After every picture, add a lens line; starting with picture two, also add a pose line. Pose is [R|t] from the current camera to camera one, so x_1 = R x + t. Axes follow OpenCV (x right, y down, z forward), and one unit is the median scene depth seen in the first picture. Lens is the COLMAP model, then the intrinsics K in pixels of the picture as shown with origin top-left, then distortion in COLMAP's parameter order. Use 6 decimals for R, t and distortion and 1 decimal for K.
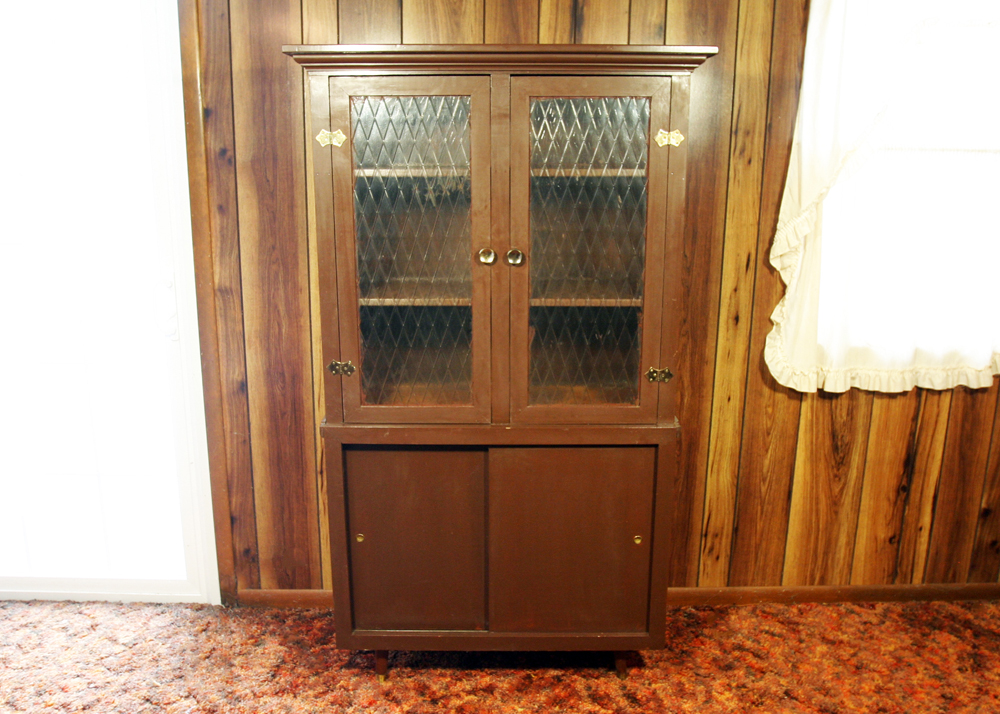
lens RADIAL K [[804.5, 0, 493.3], [0, 804.5, 358.2], [0, 0, 1]] dist [-0.084803, -0.013477]
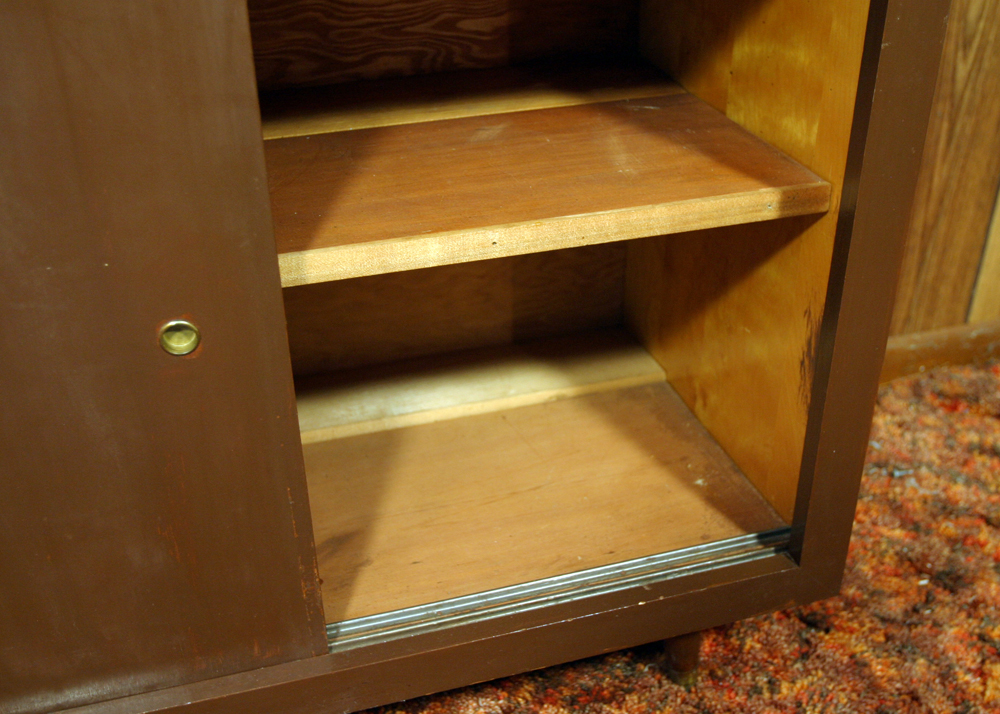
lens RADIAL K [[1093.5, 0, 501.6], [0, 1093.5, 356.9], [0, 0, 1]] dist [-0.035815, 0.000000]
pose [[0.959007, -0.159142, 0.234478, 0.007872], [0.081881, 0.947743, 0.308347, 0.154487], [-0.271295, -0.276508, 0.921923, 0.739505]]
